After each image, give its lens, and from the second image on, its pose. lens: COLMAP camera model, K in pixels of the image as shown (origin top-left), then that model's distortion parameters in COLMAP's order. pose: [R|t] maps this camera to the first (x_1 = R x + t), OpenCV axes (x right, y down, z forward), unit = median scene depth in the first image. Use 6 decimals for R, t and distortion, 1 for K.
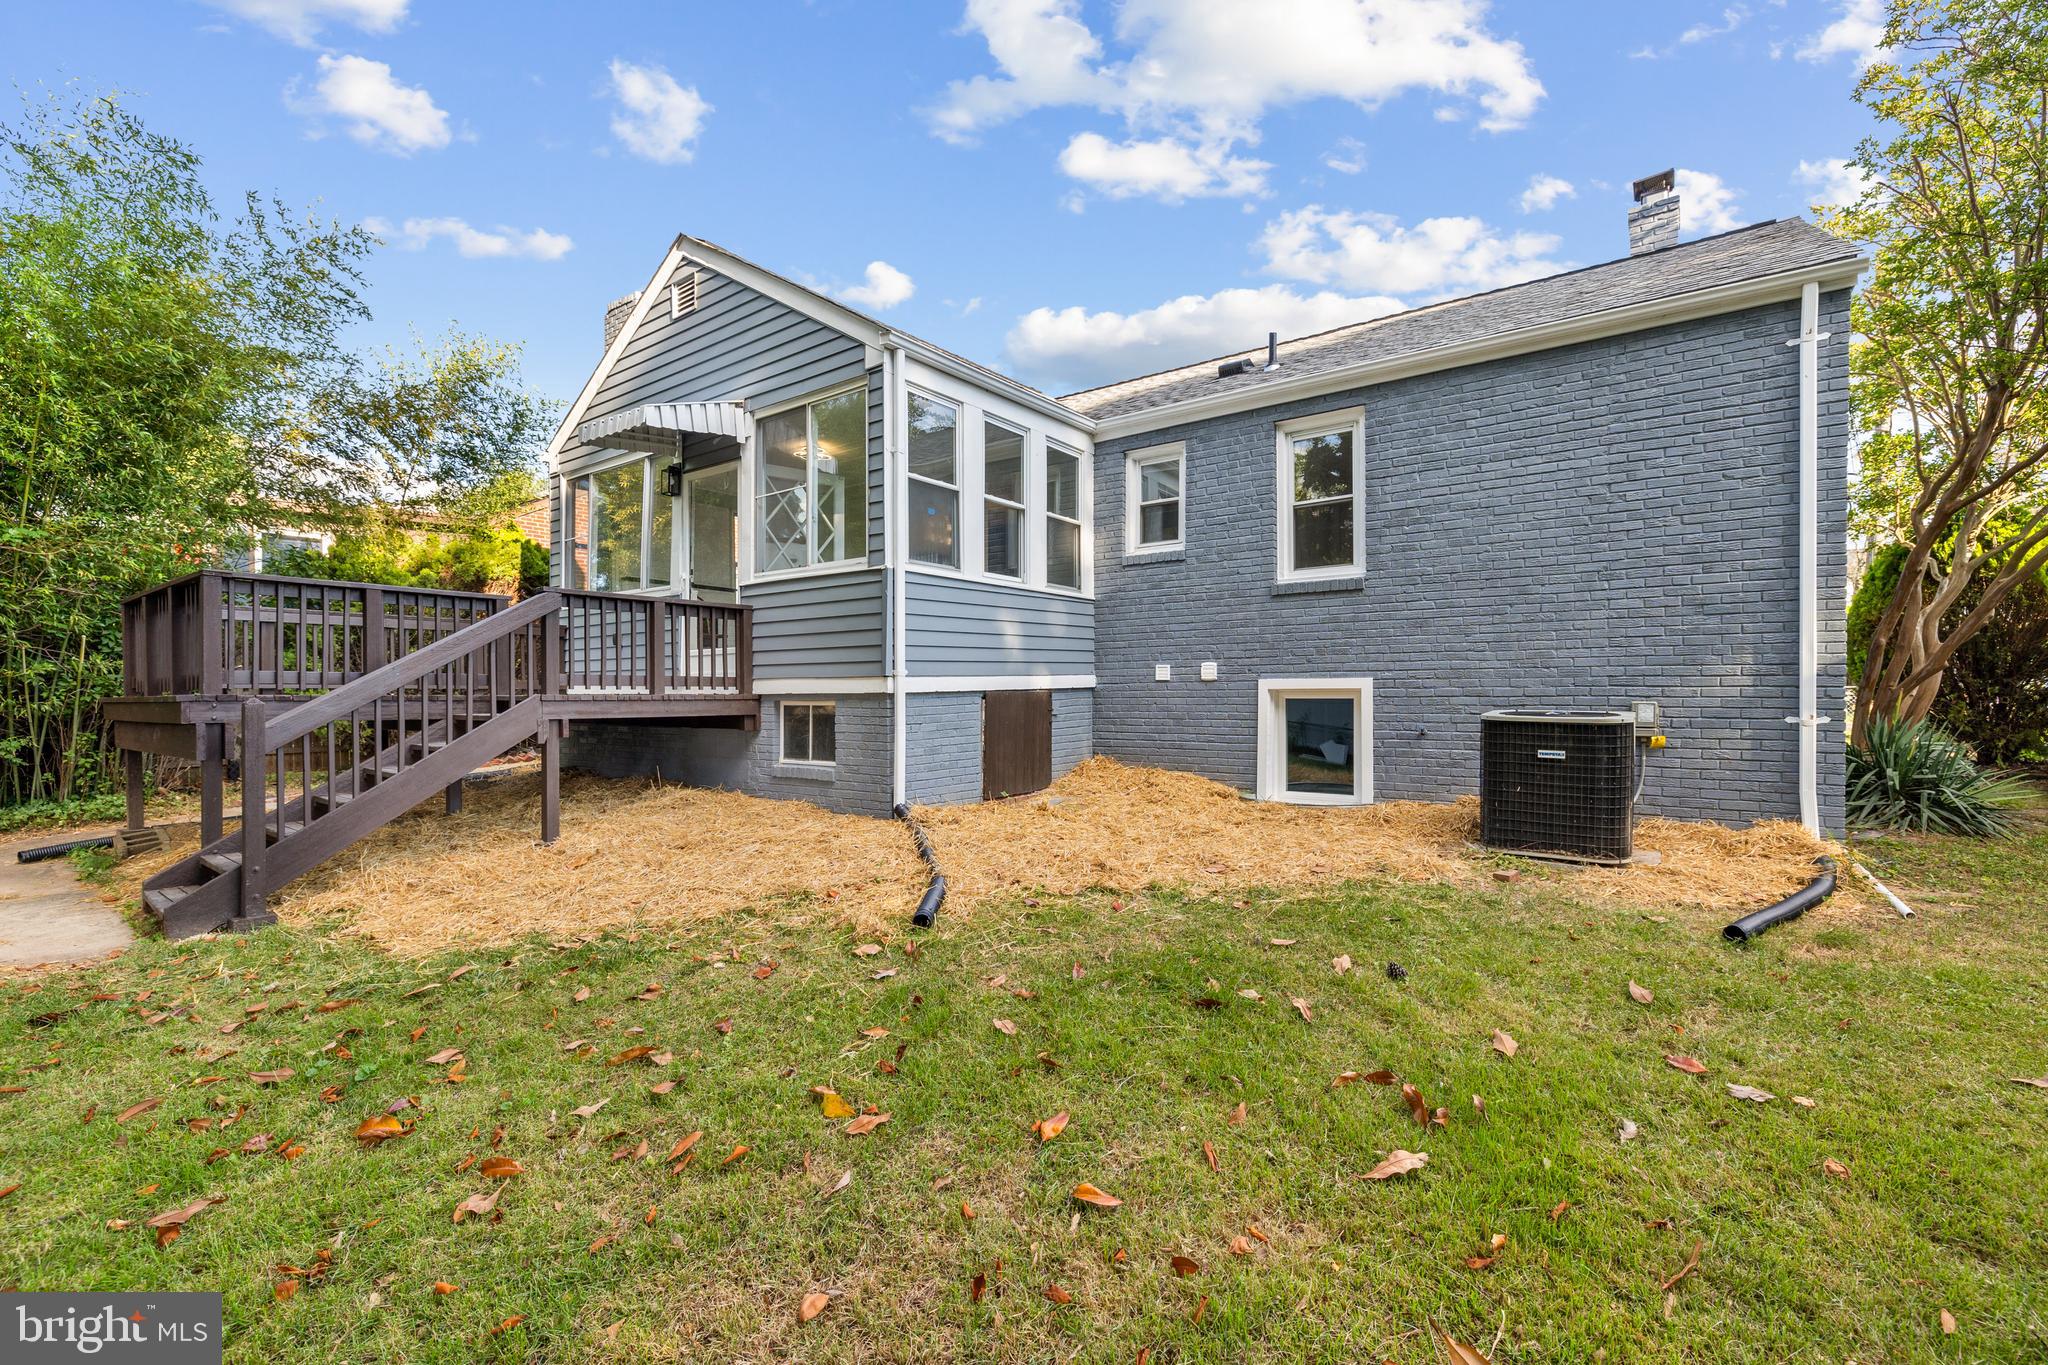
lens RADIAL K [[868.7, 0, 1016.1], [0, 868.7, 689.1], [0, 0, 1]] dist [0.001307, -0.000298]
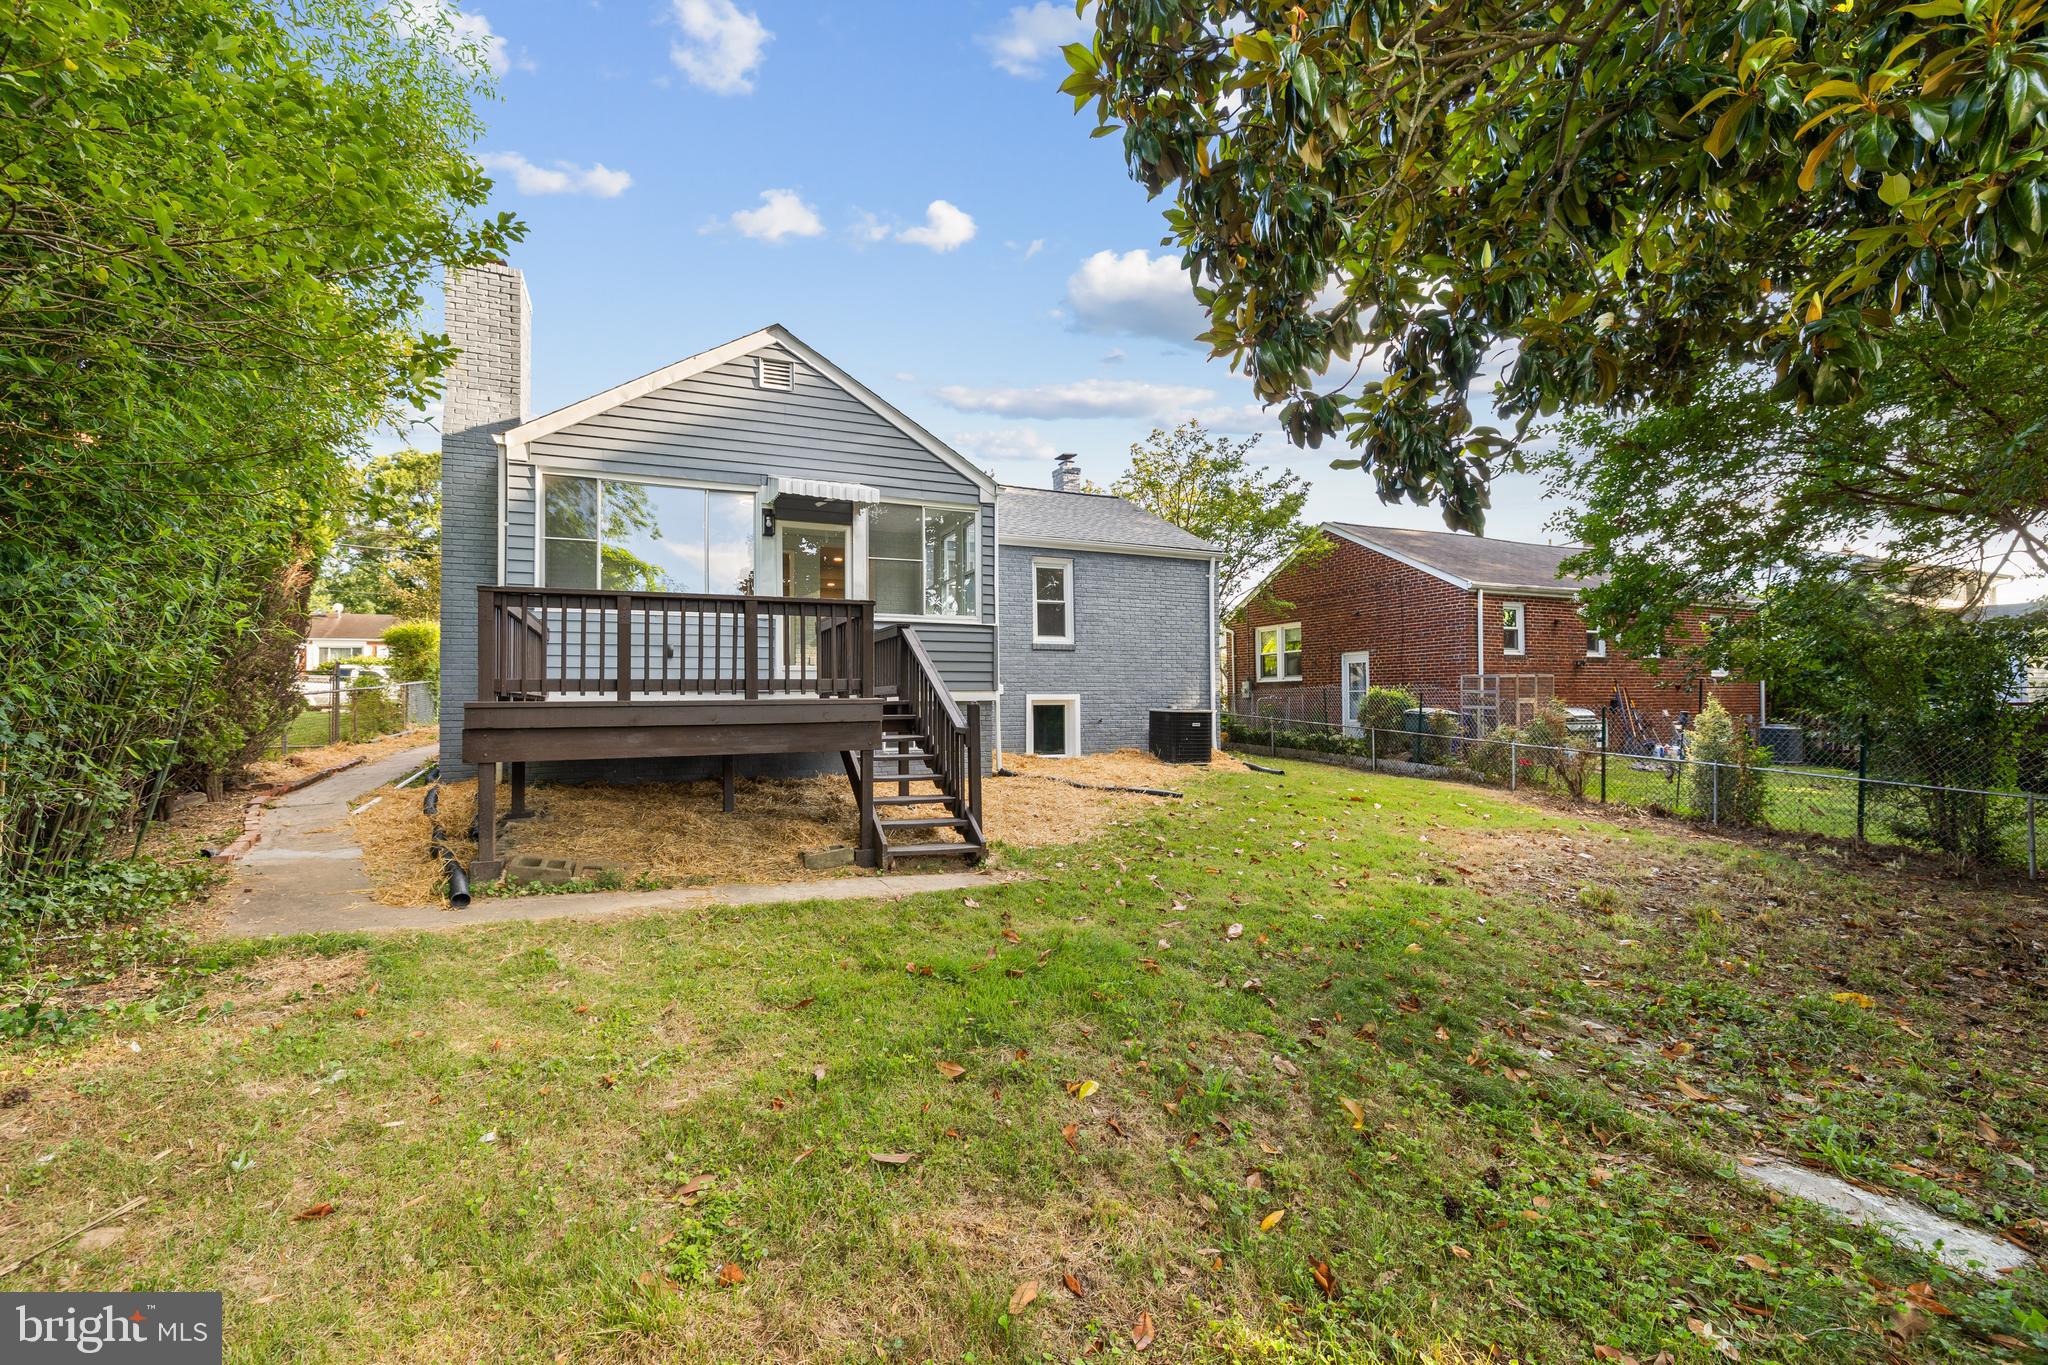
lens RADIAL K [[868.7, 0, 1016.1], [0, 868.7, 689.1], [0, 0, 1]] dist [0.001307, -0.000298]
pose [[0.499821, 0.021126, 0.865871, -1.351677], [0.000165, 0.999700, -0.024487, 0.023702], [-0.866128, 0.012381, 0.499668, 0.105947]]
